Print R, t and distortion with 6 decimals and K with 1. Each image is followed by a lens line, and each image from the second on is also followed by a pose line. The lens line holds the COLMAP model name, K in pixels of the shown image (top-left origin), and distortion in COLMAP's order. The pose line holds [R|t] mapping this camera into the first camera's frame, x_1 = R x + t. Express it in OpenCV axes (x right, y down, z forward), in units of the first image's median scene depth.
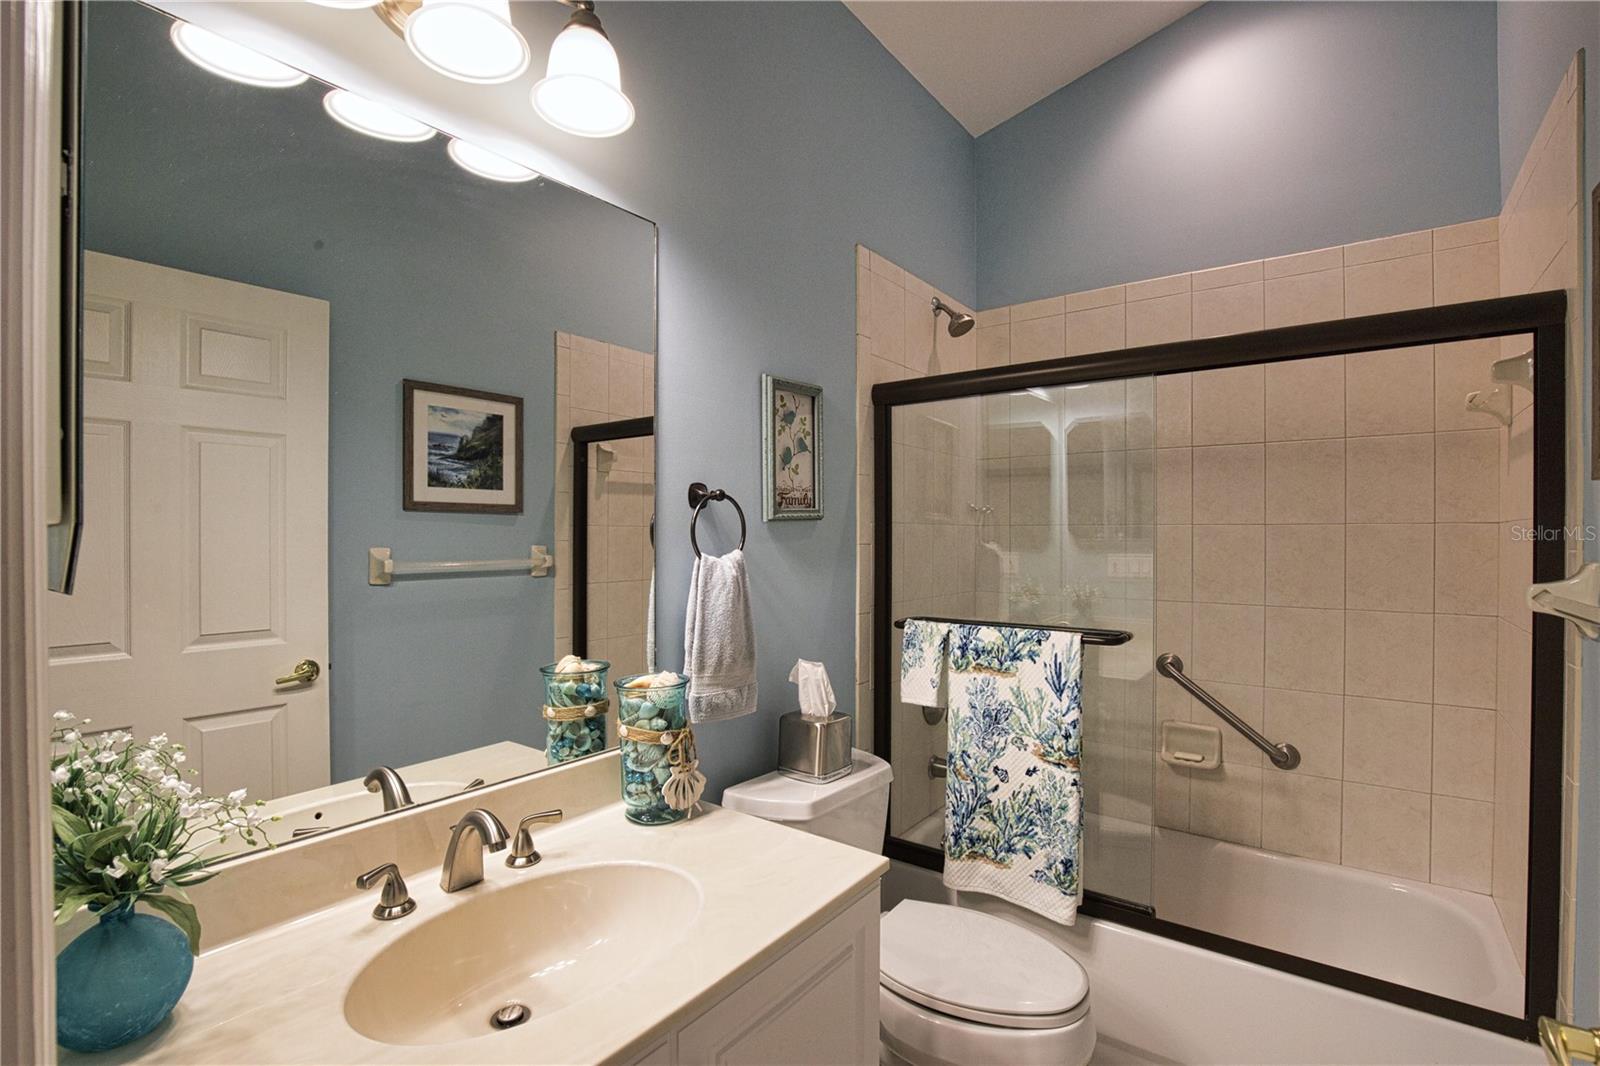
lens RADIAL K [[734.0, 0, 808.9], [0, 734.0, 535.0], [0, 0, 1]] dist [-0.040805, 0.008433]
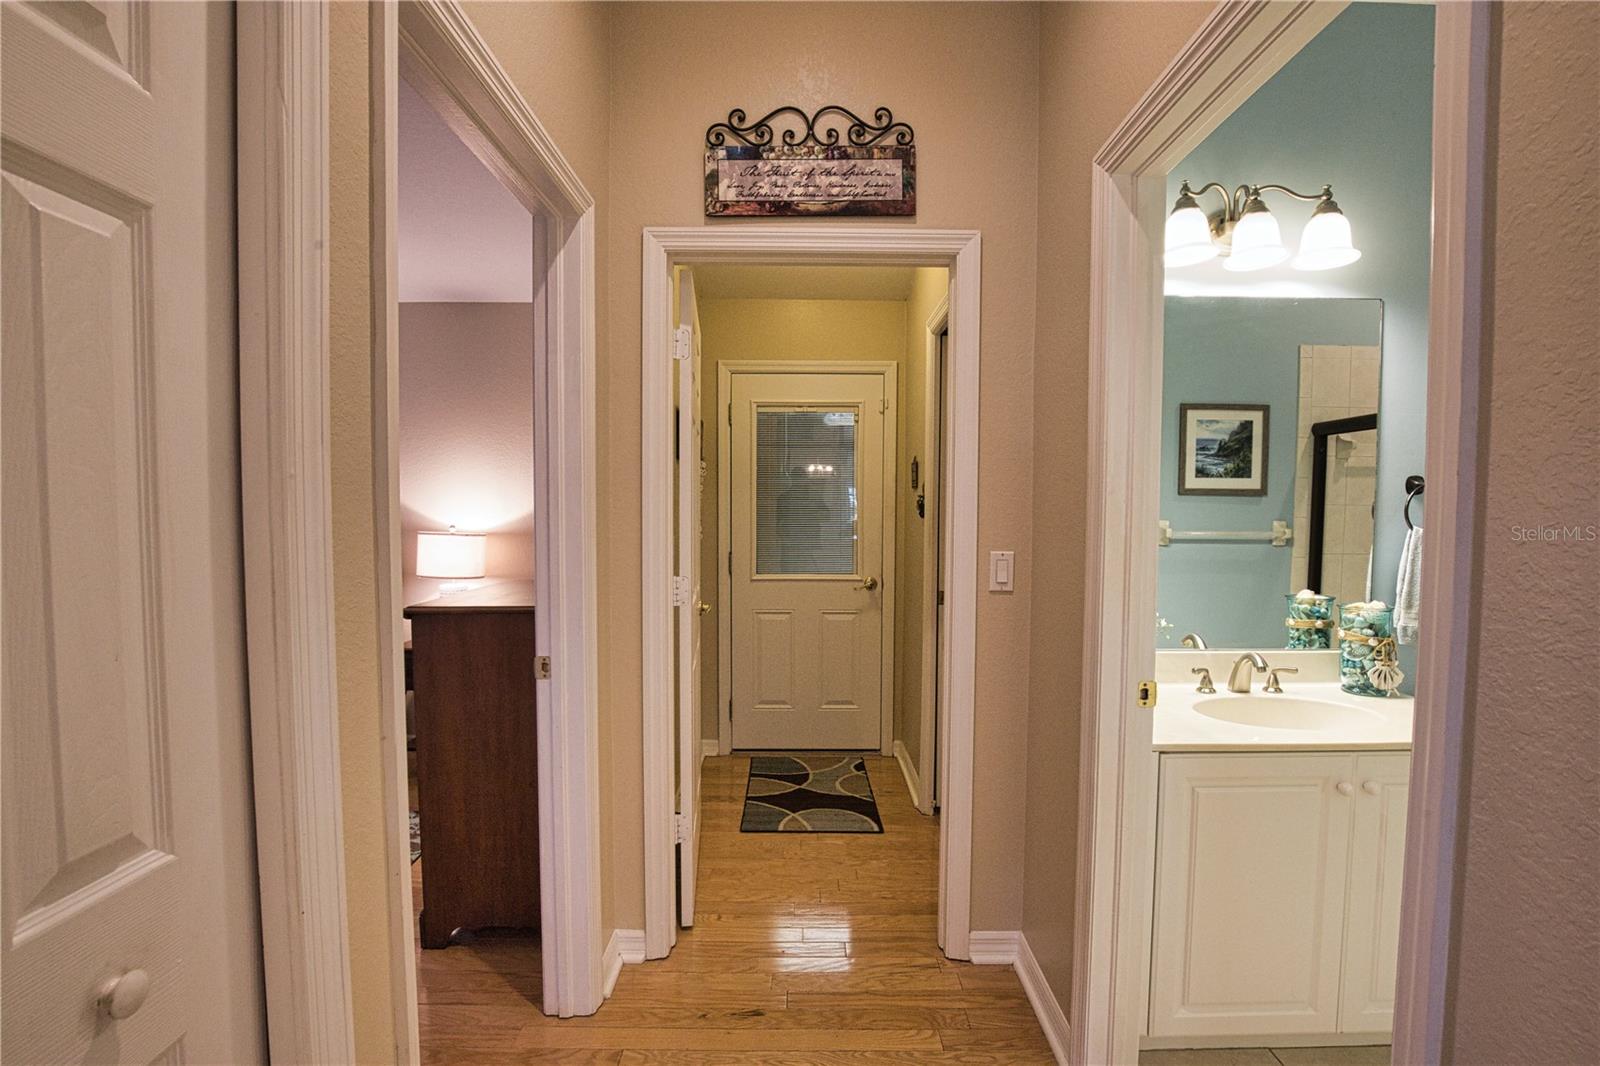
lens RADIAL K [[734.0, 0, 809.3], [0, 734.0, 544.1], [0, 0, 1]] dist [-0.040805, 0.008433]
pose [[0.607623, 0.042093, -0.793109, 0.244175], [-0.008284, 0.998876, 0.046668, 0.004864], [0.794182, -0.021787, 0.607289, -0.773944]]
